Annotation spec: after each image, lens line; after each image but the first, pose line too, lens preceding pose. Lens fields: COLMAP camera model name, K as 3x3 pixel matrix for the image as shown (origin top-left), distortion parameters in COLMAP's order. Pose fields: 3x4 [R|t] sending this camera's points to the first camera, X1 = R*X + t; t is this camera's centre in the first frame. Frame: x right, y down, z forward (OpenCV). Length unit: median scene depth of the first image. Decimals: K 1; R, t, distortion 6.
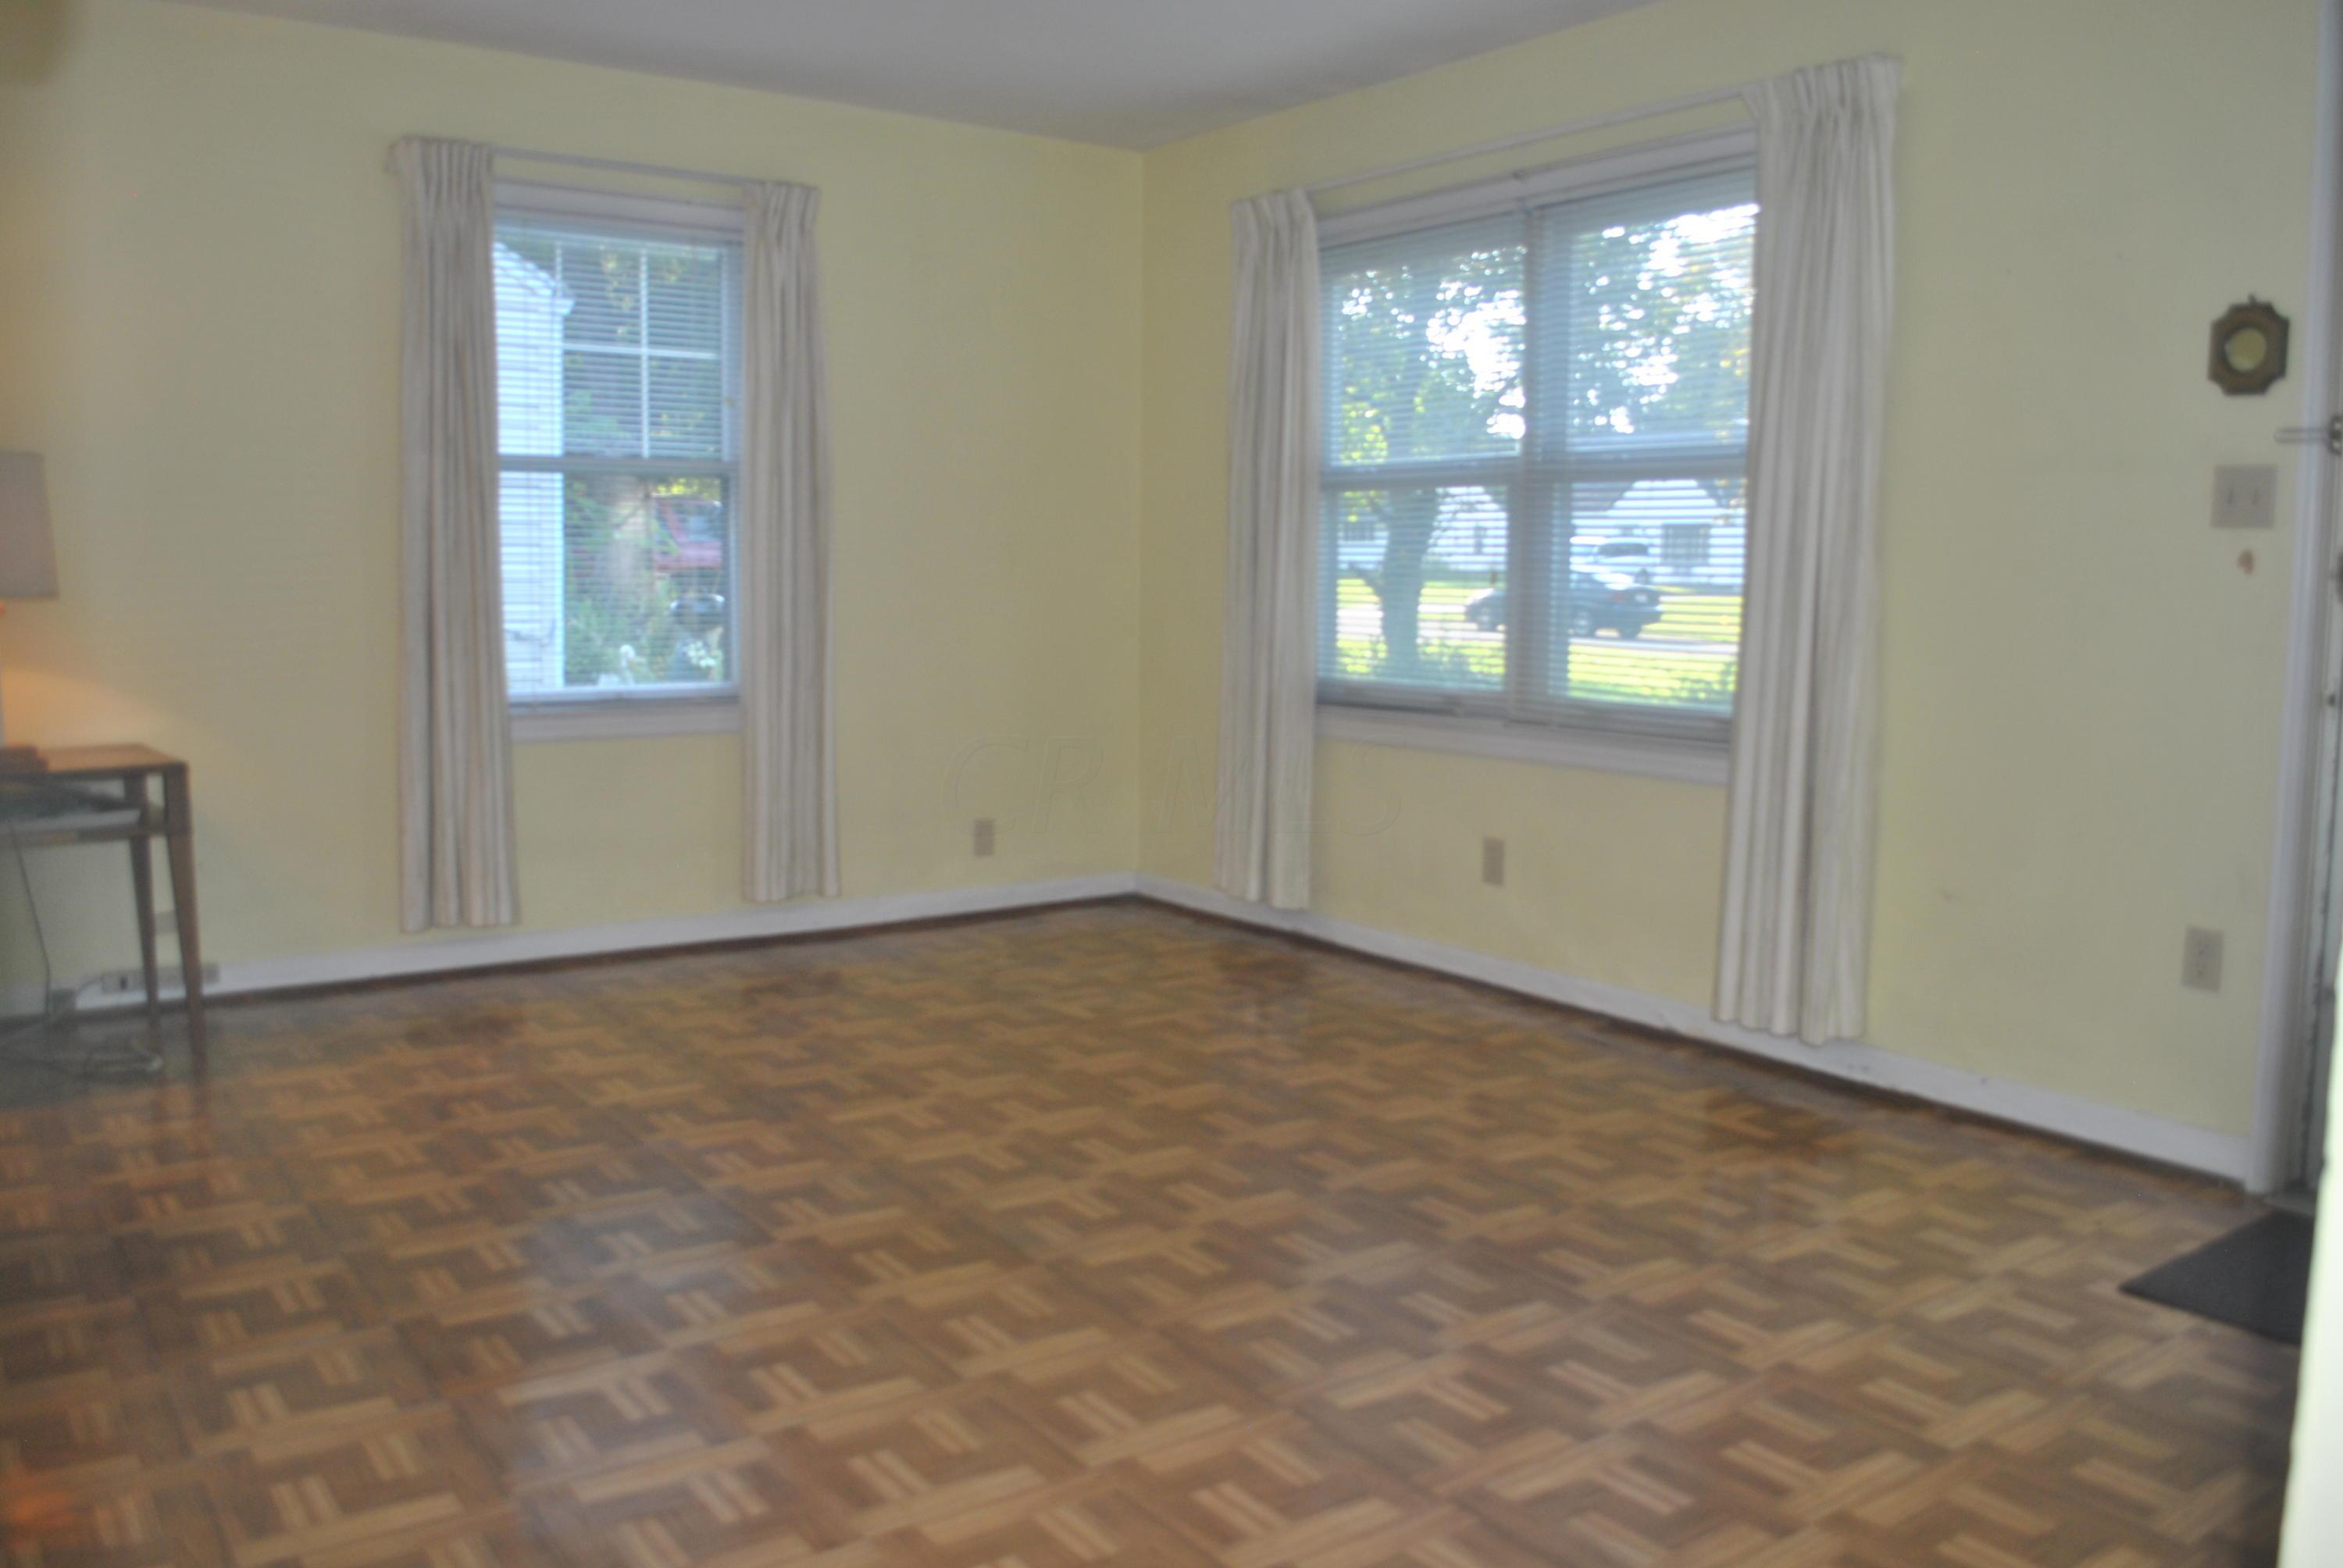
lens RADIAL K [[1832.5, 0, 1176.8], [0, 1832.5, 773.9], [0, 0, 1]] dist [-0.081565, 0.005708]
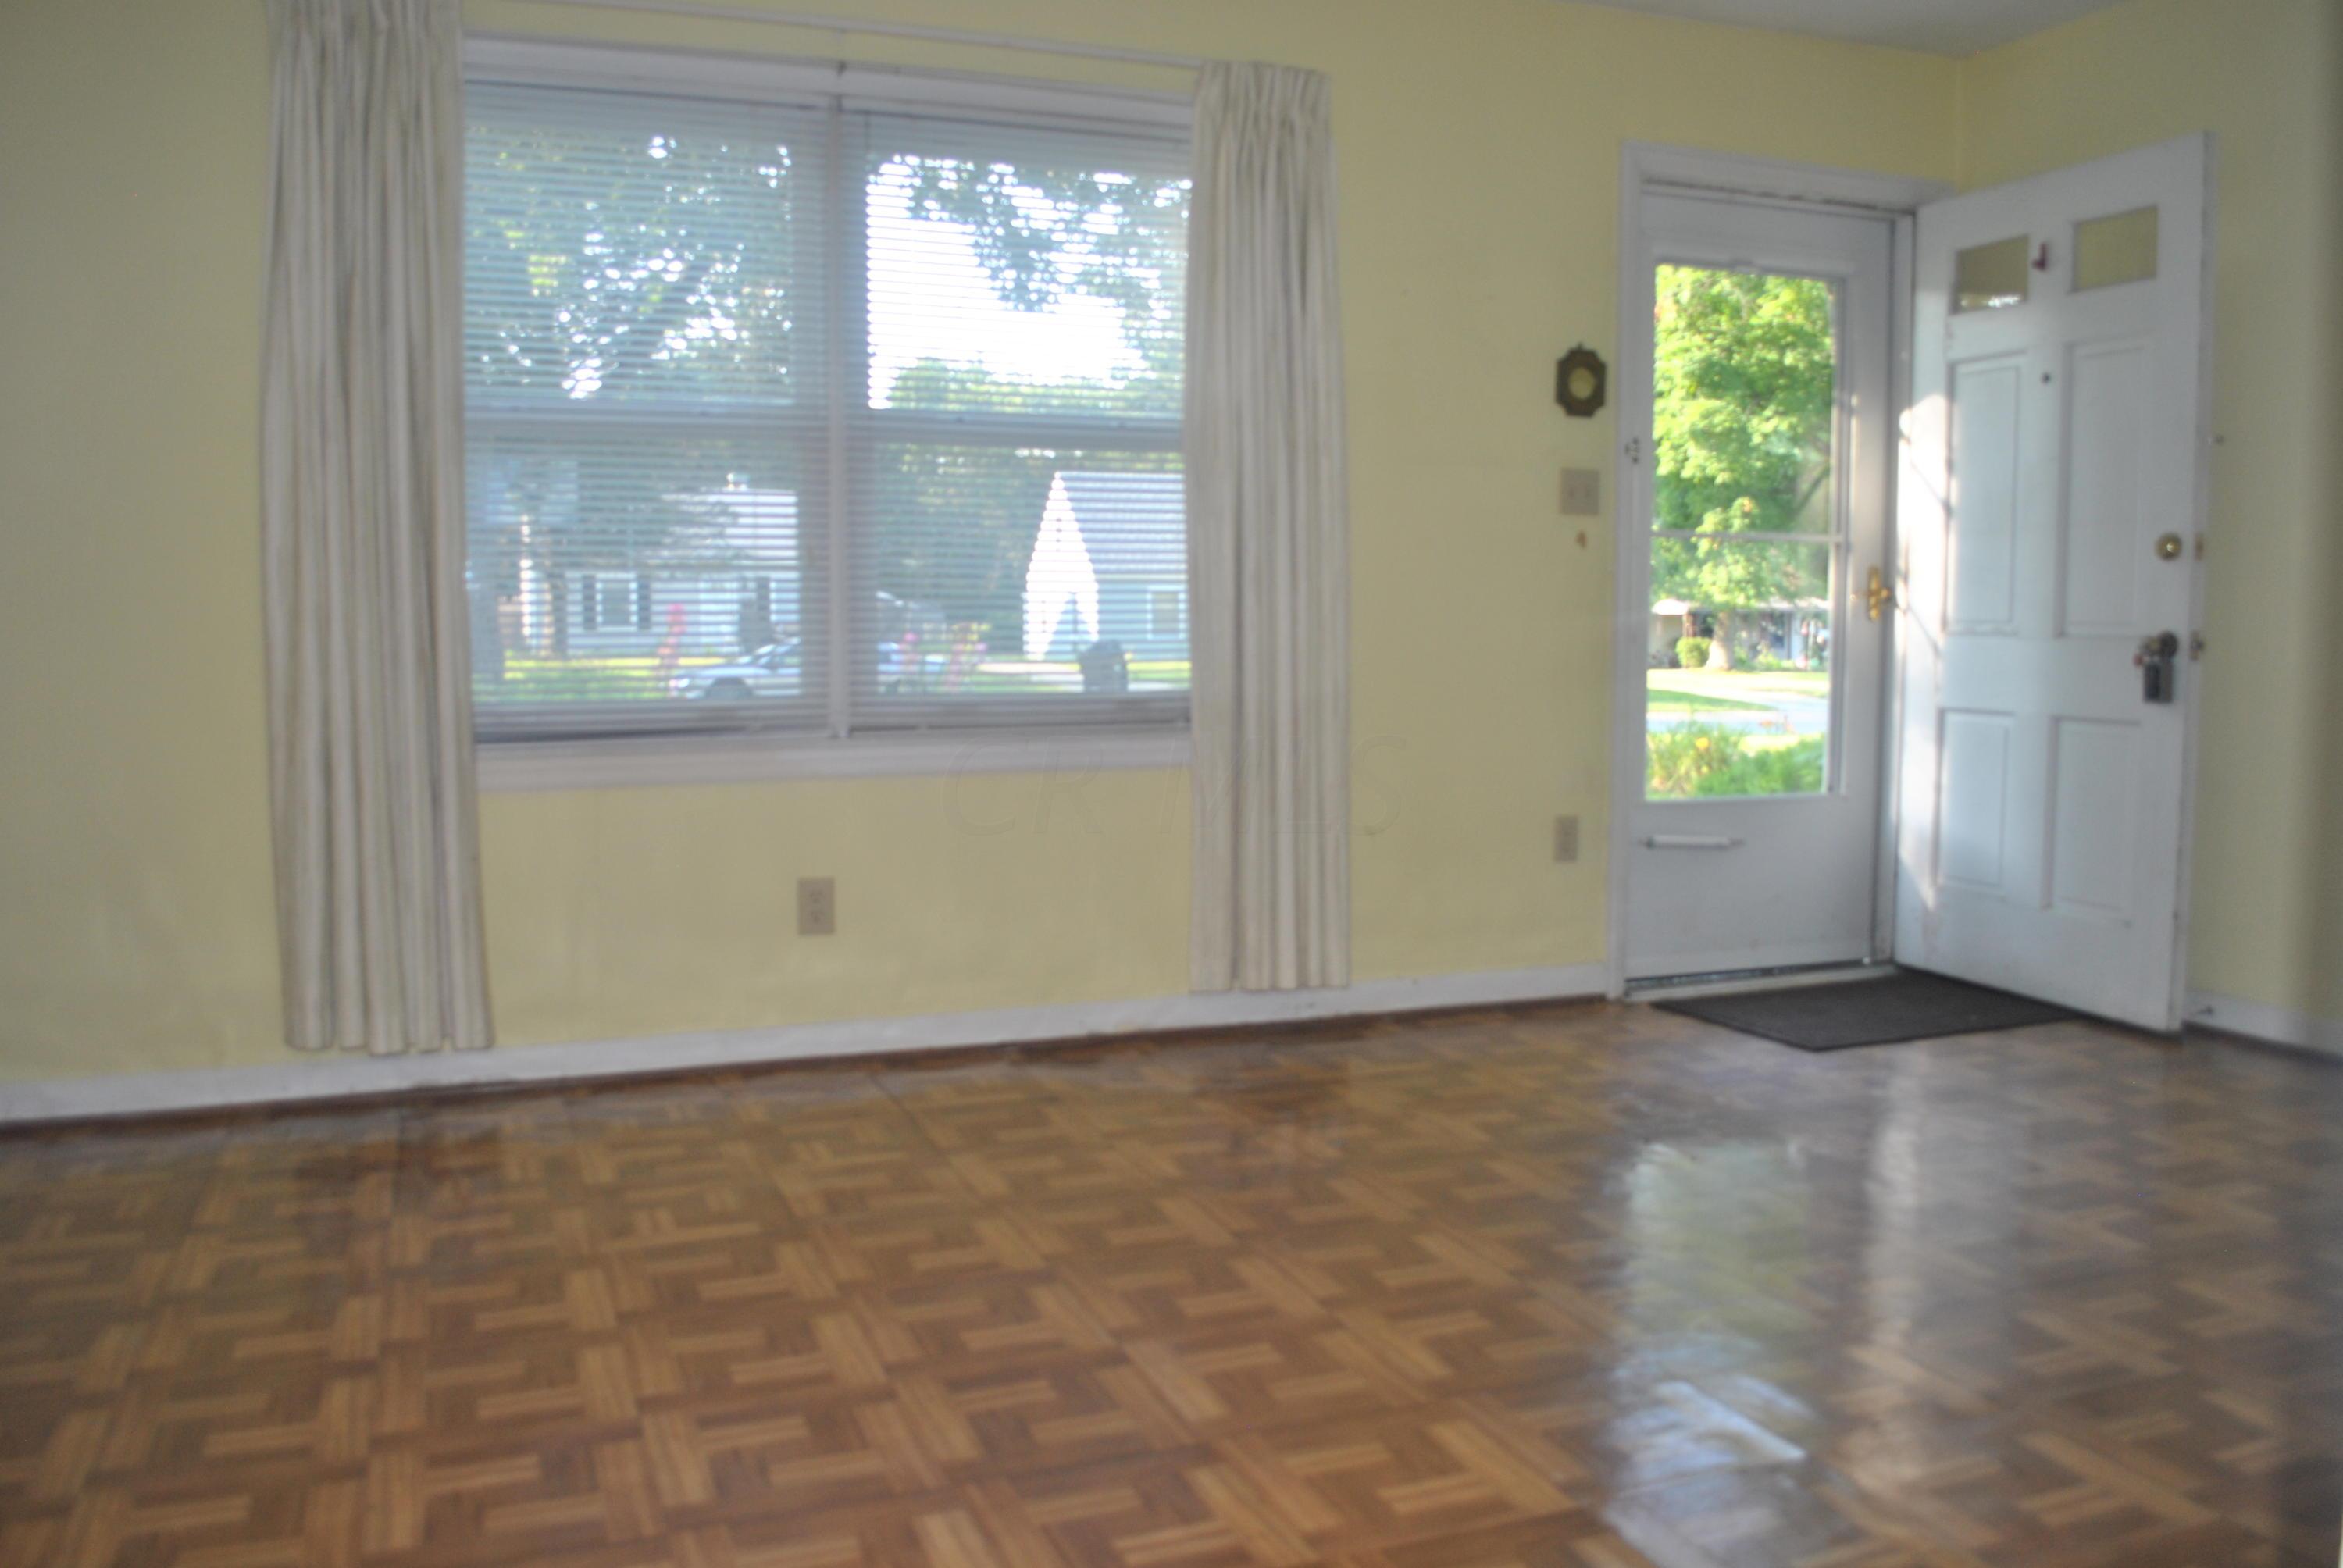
lens RADIAL K [[1832.5, 0, 1176.8], [0, 1832.5, 773.9], [0, 0, 1]] dist [-0.081565, 0.005708]
pose [[0.264337, -0.091867, 0.960045, -0.668054], [0.112795, 0.991566, 0.063826, -0.052737], [-0.957812, 0.091417, 0.272470, 0.747456]]
